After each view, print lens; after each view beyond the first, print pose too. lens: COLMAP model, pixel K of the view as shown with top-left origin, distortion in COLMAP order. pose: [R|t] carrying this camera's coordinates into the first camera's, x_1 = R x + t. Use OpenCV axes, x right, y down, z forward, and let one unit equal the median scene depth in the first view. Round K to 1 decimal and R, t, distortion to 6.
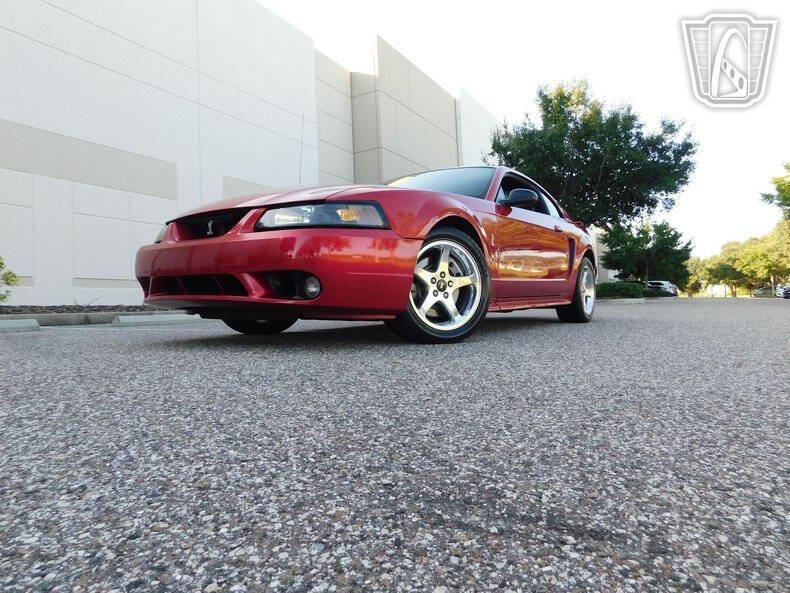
lens RADIAL K [[517.9, 0, 396.1], [0, 517.9, 293.1], [0, 0, 1]] dist [-0.071762, 0.053120]
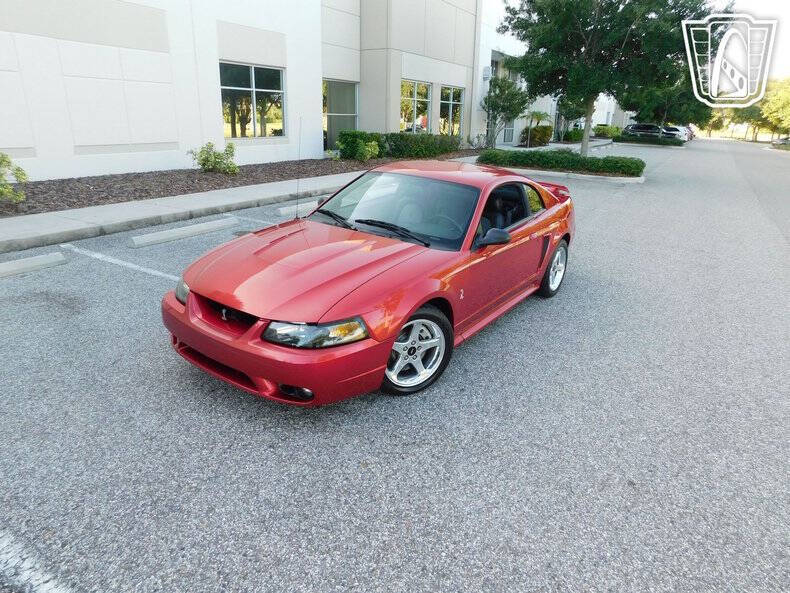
lens RADIAL K [[517.9, 0, 396.1], [0, 517.9, 293.1], [0, 0, 1]] dist [-0.071762, 0.053120]
pose [[0.998040, 0.061744, 0.010171, 0.004592], [-0.061390, 0.934619, 0.350312, -0.093285], [0.012123, -0.350250, 0.936578, -0.021519]]
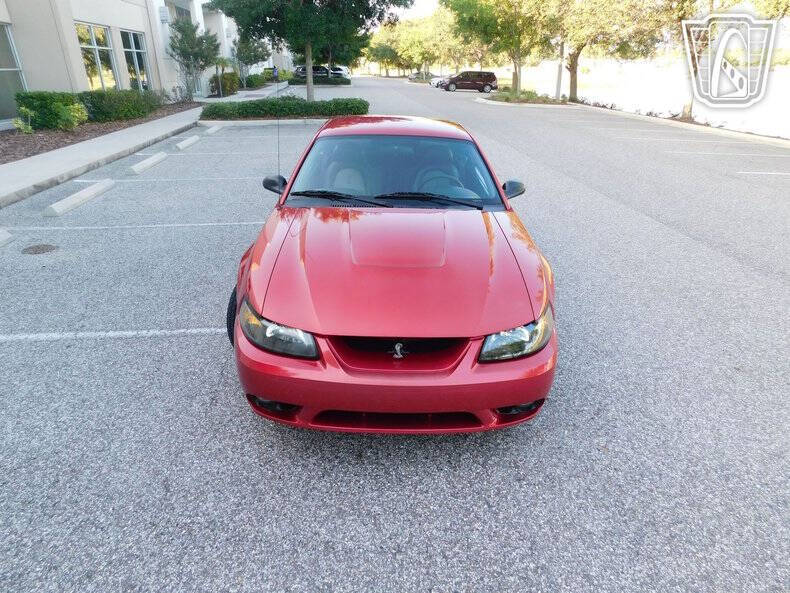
lens RADIAL K [[517.9, 0, 396.1], [0, 517.9, 293.1], [0, 0, 1]] dist [-0.071762, 0.053120]
pose [[0.813893, -0.207254, 0.542793, -0.119385], [-0.038826, 0.912727, 0.406722, -0.086136], [-0.579717, -0.352102, 0.734815, 0.051068]]
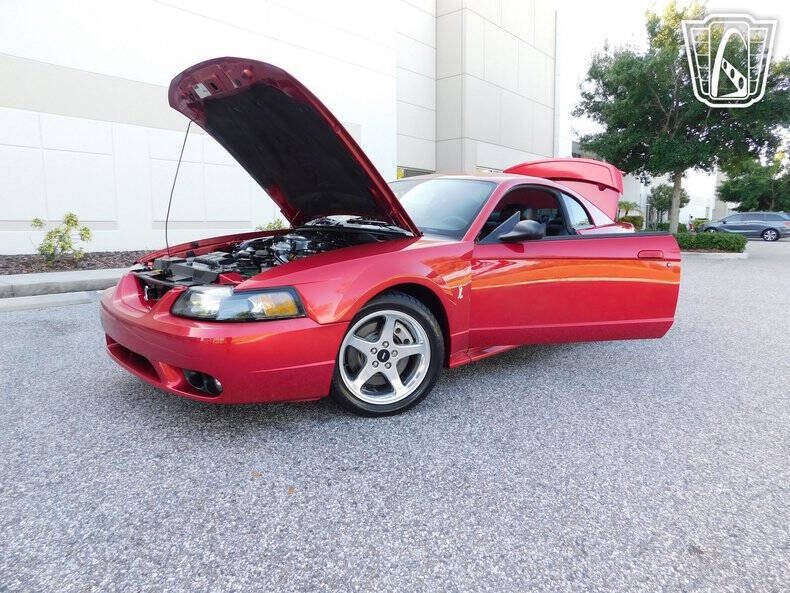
lens RADIAL K [[517.9, 0, 396.1], [0, 517.9, 293.1], [0, 0, 1]] dist [-0.071762, 0.053120]
pose [[0.982061, 0.061354, -0.178304, 0.043769], [-0.031557, 0.985725, 0.165377, -0.045753], [0.185906, -0.156783, 0.969978, 0.015546]]
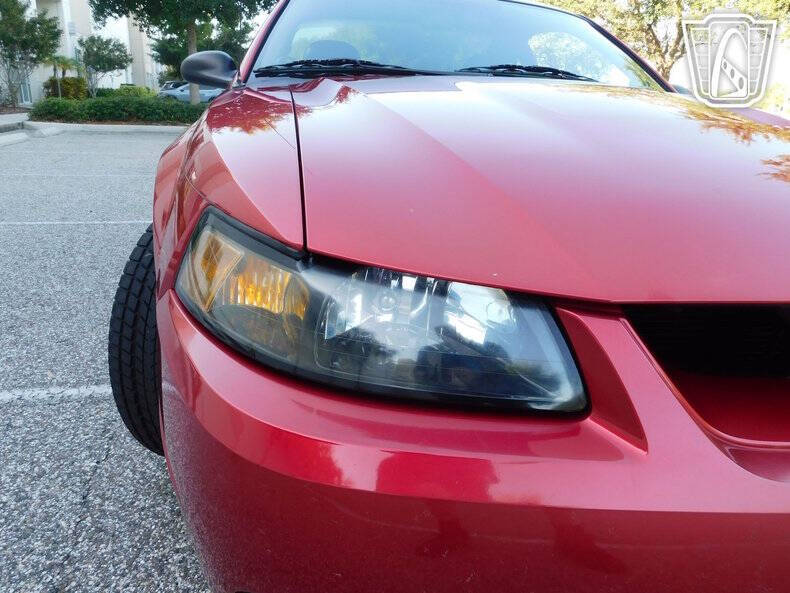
lens RADIAL K [[638.3, 0, 395.0], [0, 638.3, 296.5], [0, 0, 1]] dist [-0.000793, 0.003005]
pose [[0.709421, -0.151187, 0.688378, -0.100325], [-0.073100, 0.955669, 0.285225, -0.033981], [-0.700984, -0.252665, 0.666920, 0.136261]]
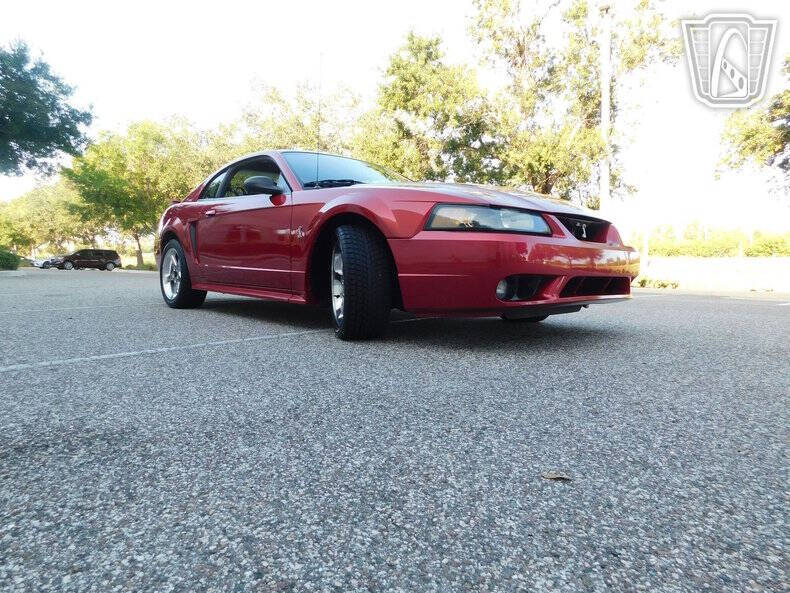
lens RADIAL K [[517.9, 0, 396.1], [0, 517.9, 293.1], [0, 0, 1]] dist [-0.071762, 0.053120]
pose [[0.222300, -0.034090, 0.974382, -0.211216], [-0.029304, 0.998703, 0.041626, -0.008891], [-0.974538, -0.037807, 0.221013, 0.160661]]
